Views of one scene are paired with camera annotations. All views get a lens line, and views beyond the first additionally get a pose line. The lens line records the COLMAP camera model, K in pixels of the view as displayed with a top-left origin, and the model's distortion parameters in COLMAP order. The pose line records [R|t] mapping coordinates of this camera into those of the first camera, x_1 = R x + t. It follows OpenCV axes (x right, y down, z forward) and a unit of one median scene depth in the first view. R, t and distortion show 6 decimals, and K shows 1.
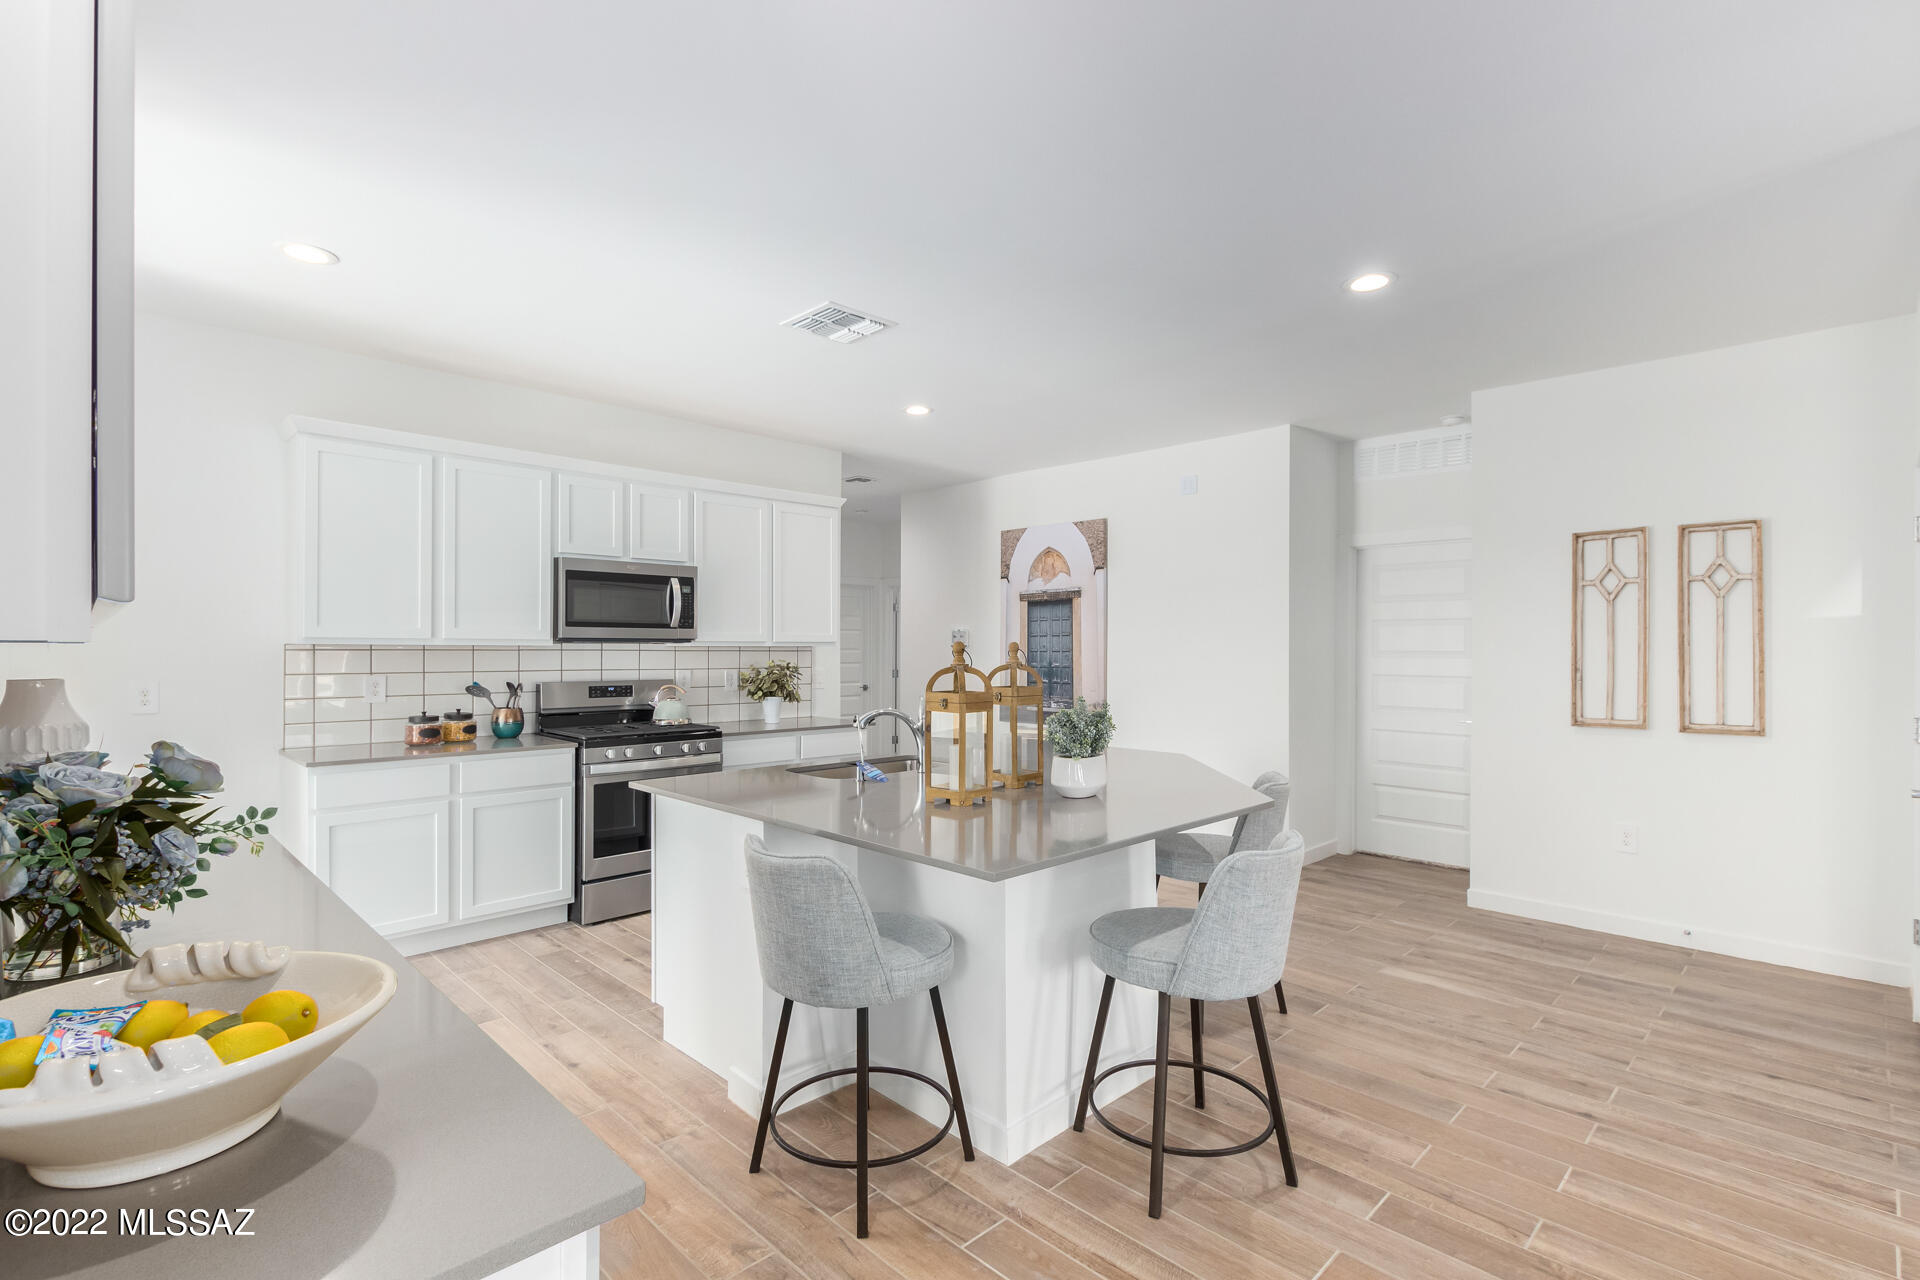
lens RADIAL K [[883.2, 0, 961.2], [0, 883.2, 663.9], [0, 0, 1]] dist [0.004345, -0.002284]
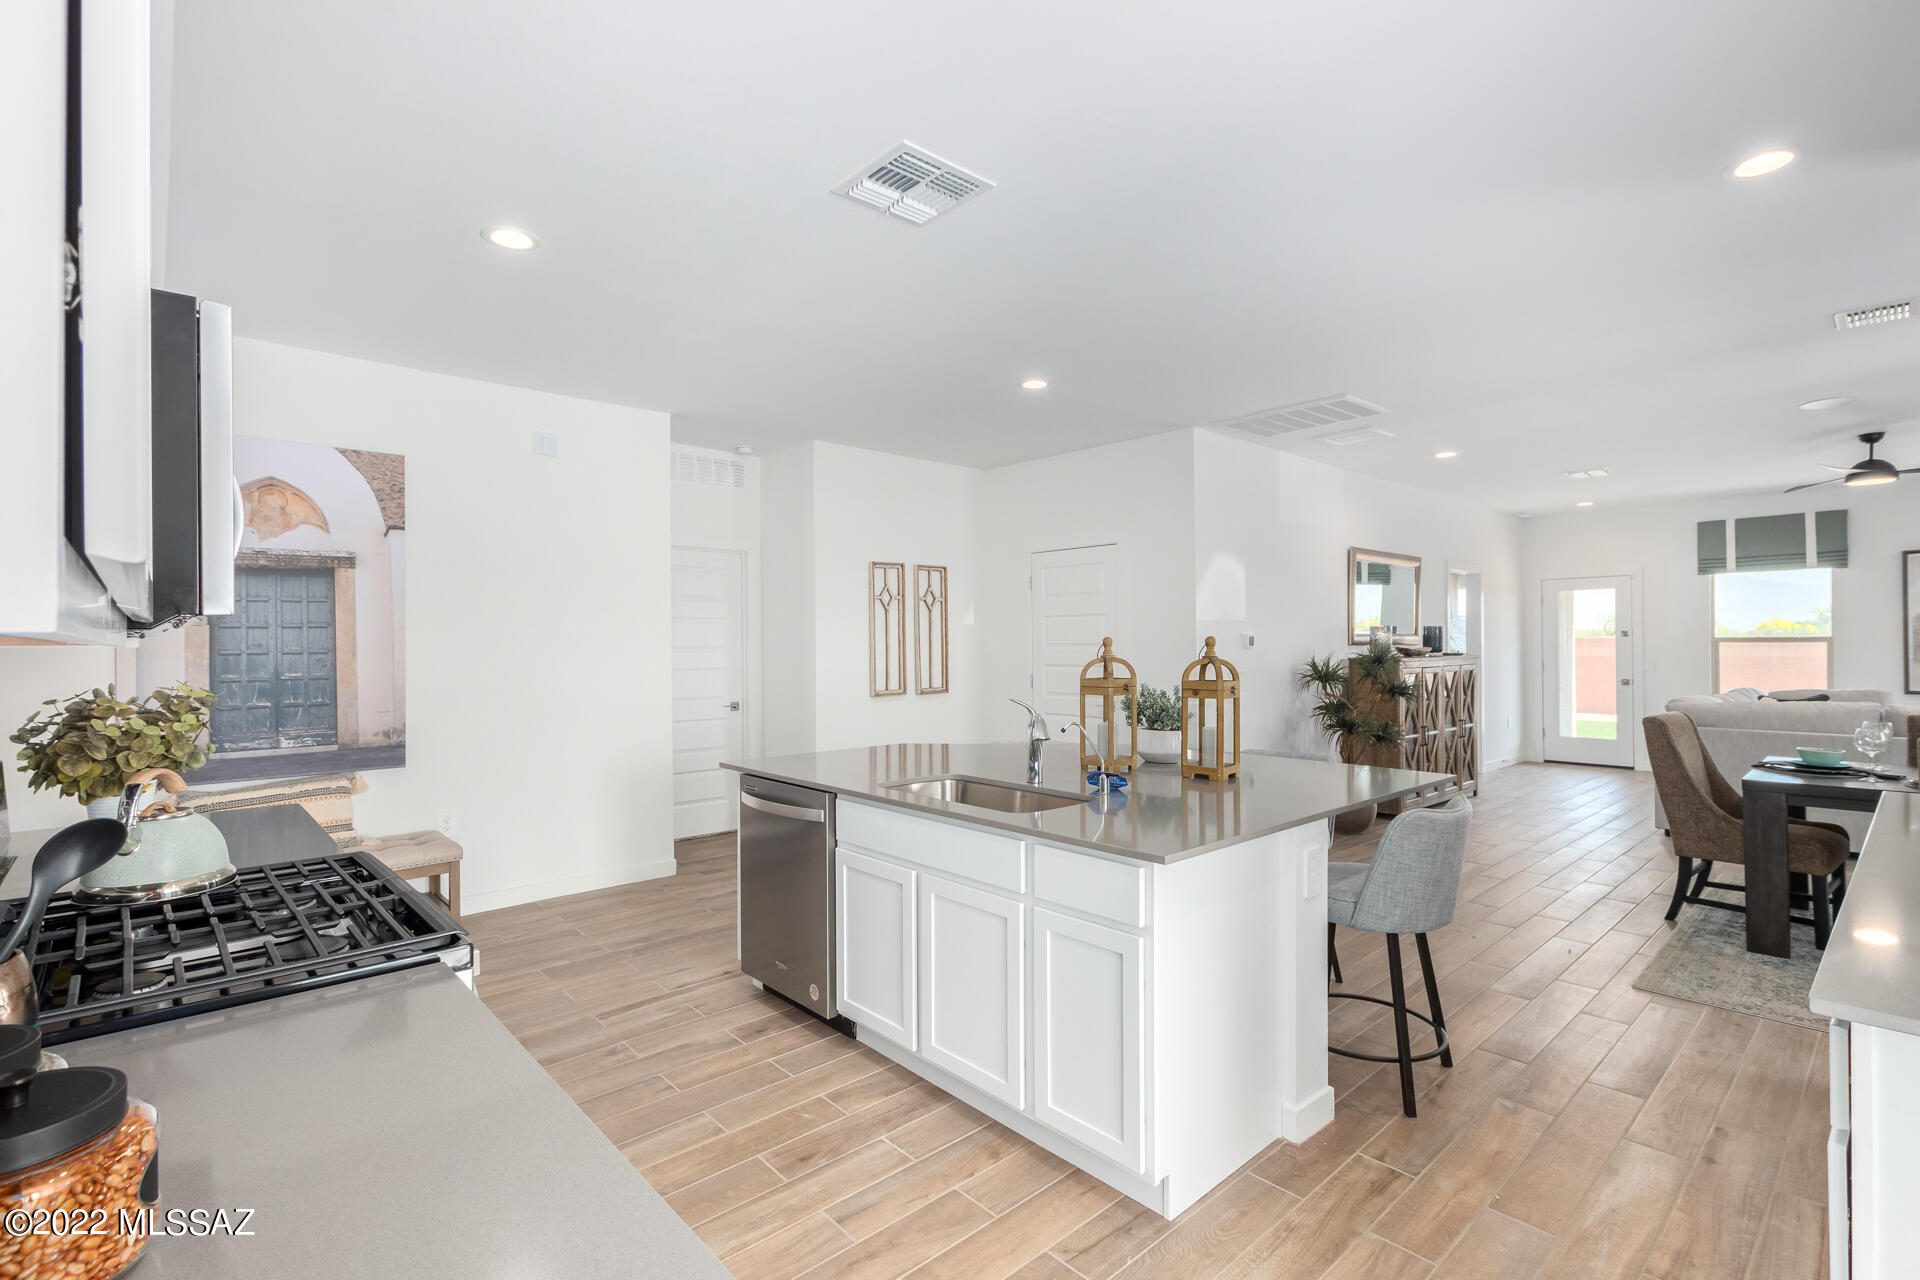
lens RADIAL K [[883.2, 0, 959.0], [0, 883.2, 640.8], [0, 0, 1]] dist [0.004345, -0.002284]
pose [[0.047238, -0.001788, 0.998882, -0.665471], [0.026706, 0.999643, 0.000526, -0.015395], [-0.998527, 0.026651, 0.047269, 0.731635]]
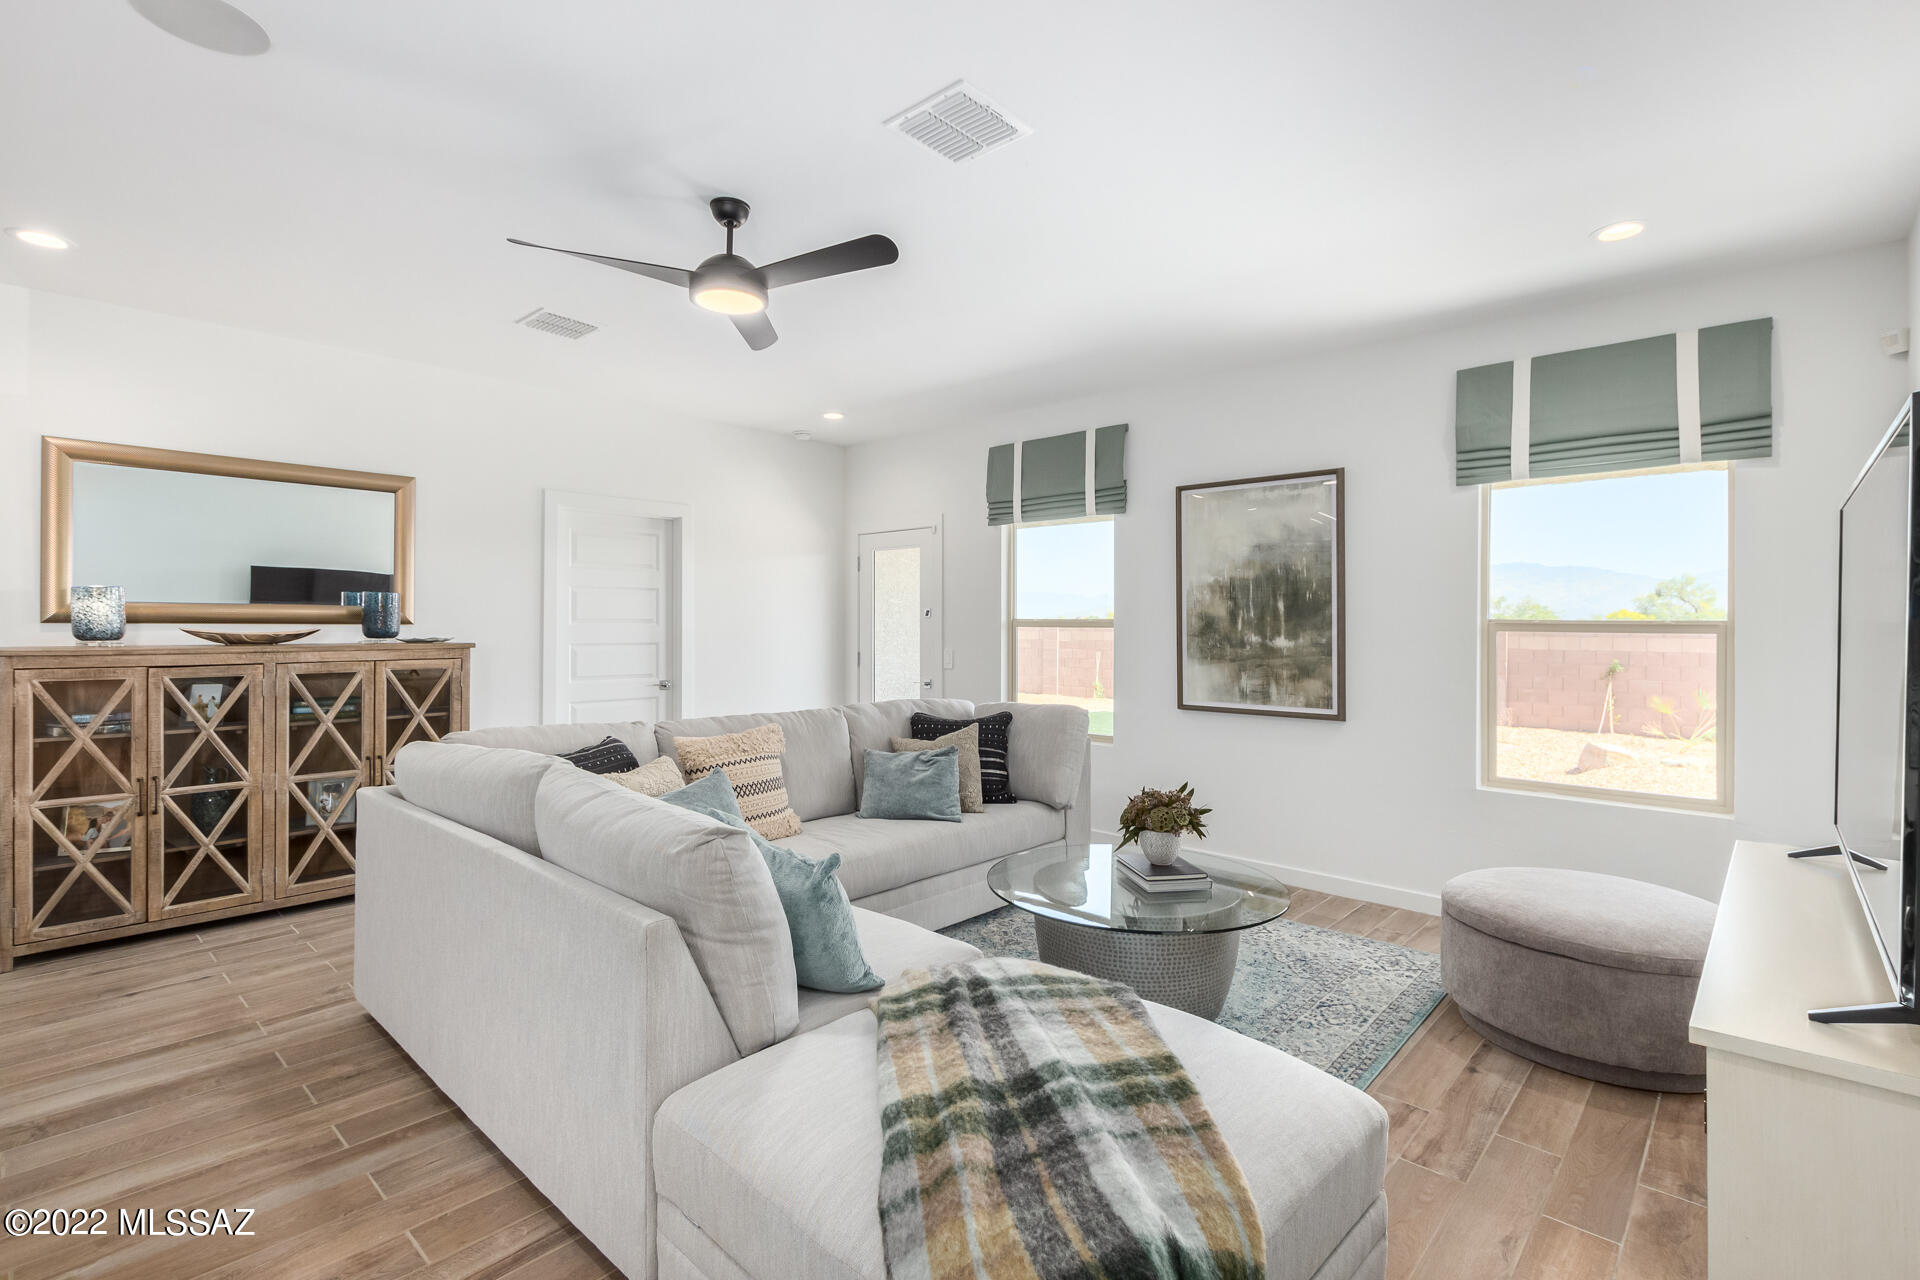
lens RADIAL K [[883.2, 0, 957.8], [0, 883.2, 629.3], [0, 0, 1]] dist [0.004345, -0.002284]
pose [[-0.054584, -0.011473, 0.998443, 0.020763], [0.014878, 0.999814, 0.012302, 0.018756], [-0.998398, 0.015526, -0.054403, -0.624320]]
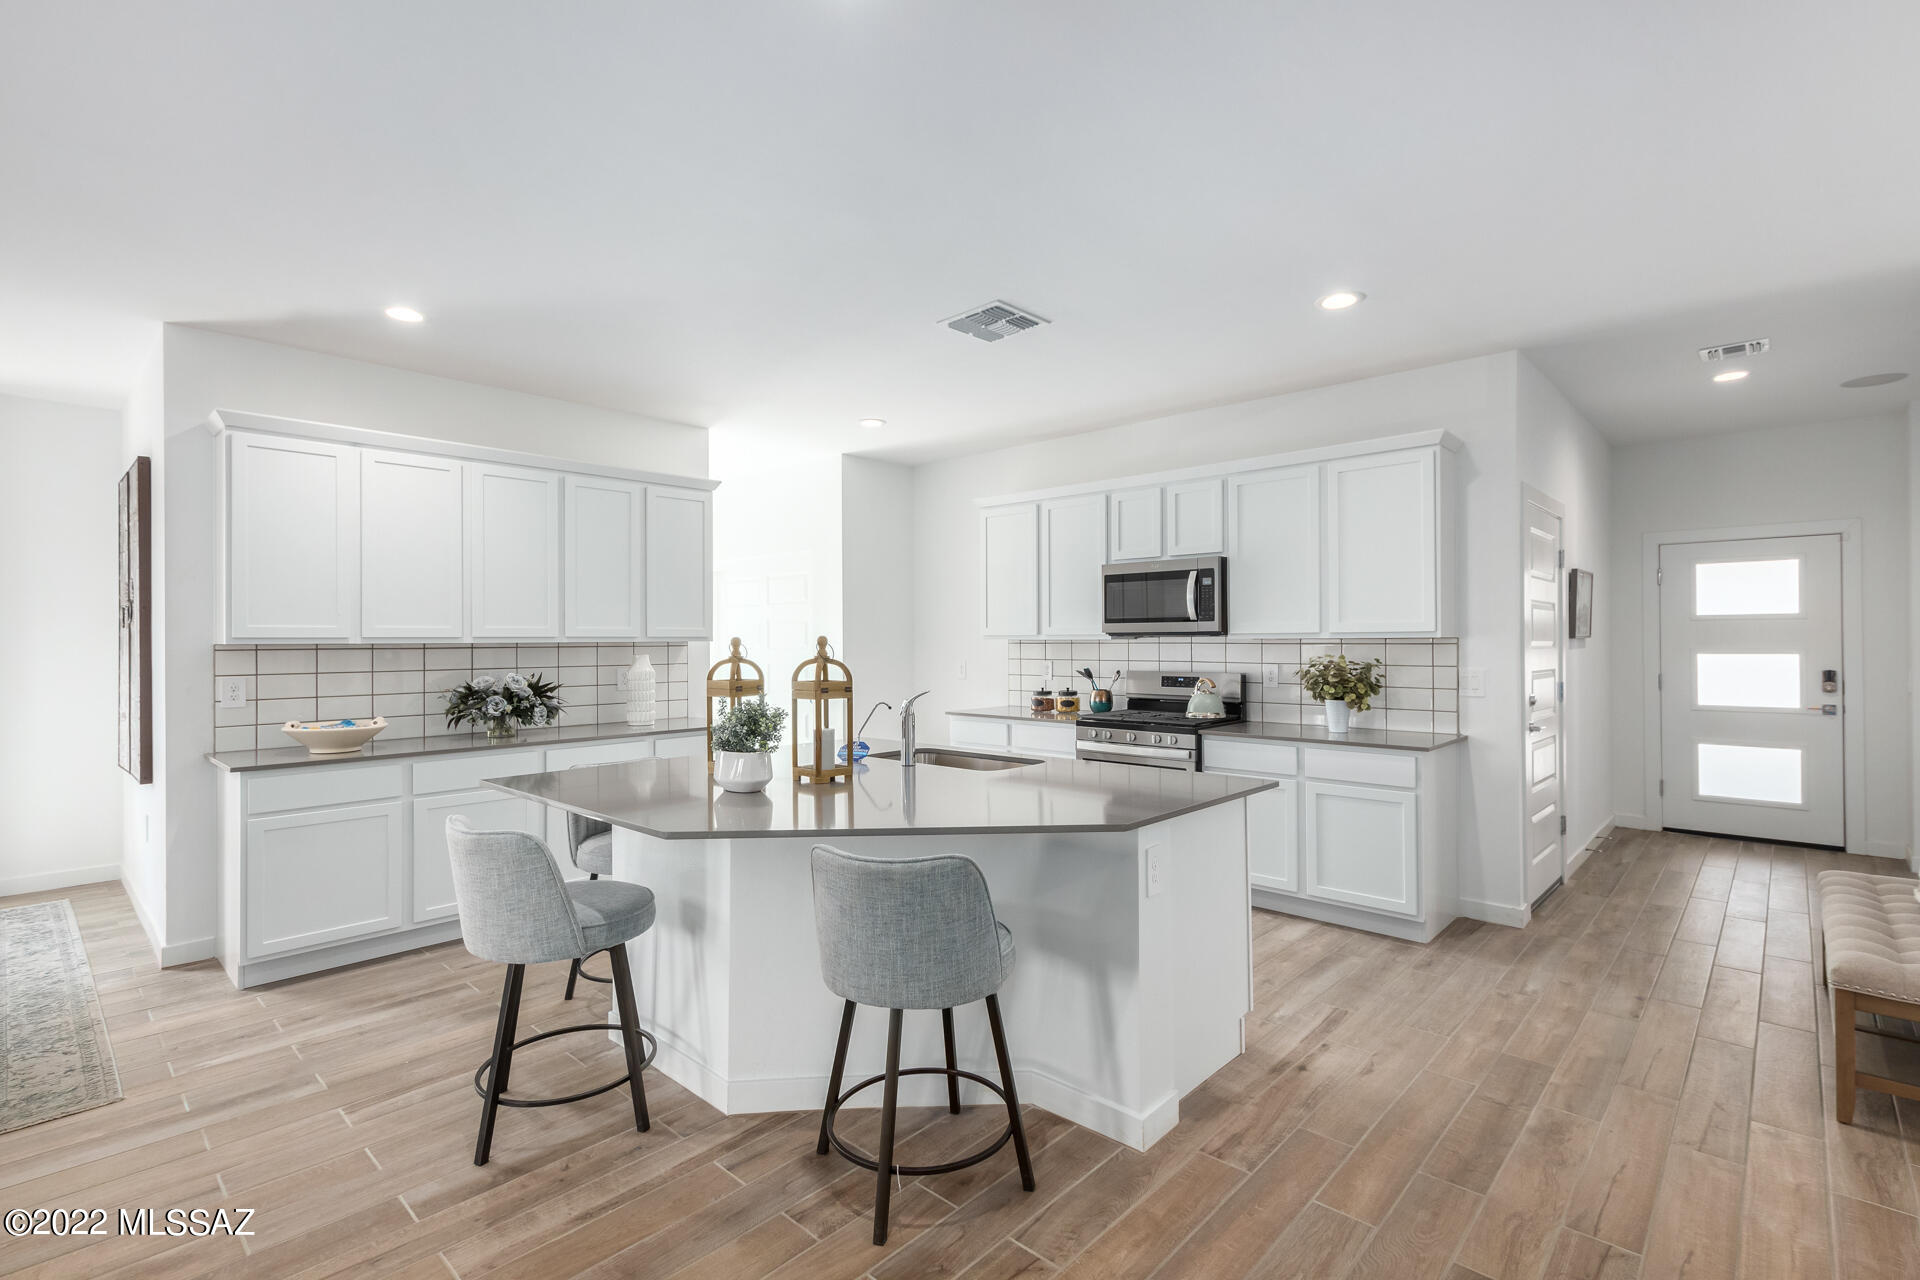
lens RADIAL K [[883.2, 0, 961.3], [0, 883.2, 635.0], [0, 0, 1]] dist [0.004345, -0.002284]
pose [[0.041468, -0.009797, -0.999092, 0.685124], [-0.014623, 0.999839, -0.010411, -0.010572], [0.999033, 0.015041, 0.041318, 0.721231]]
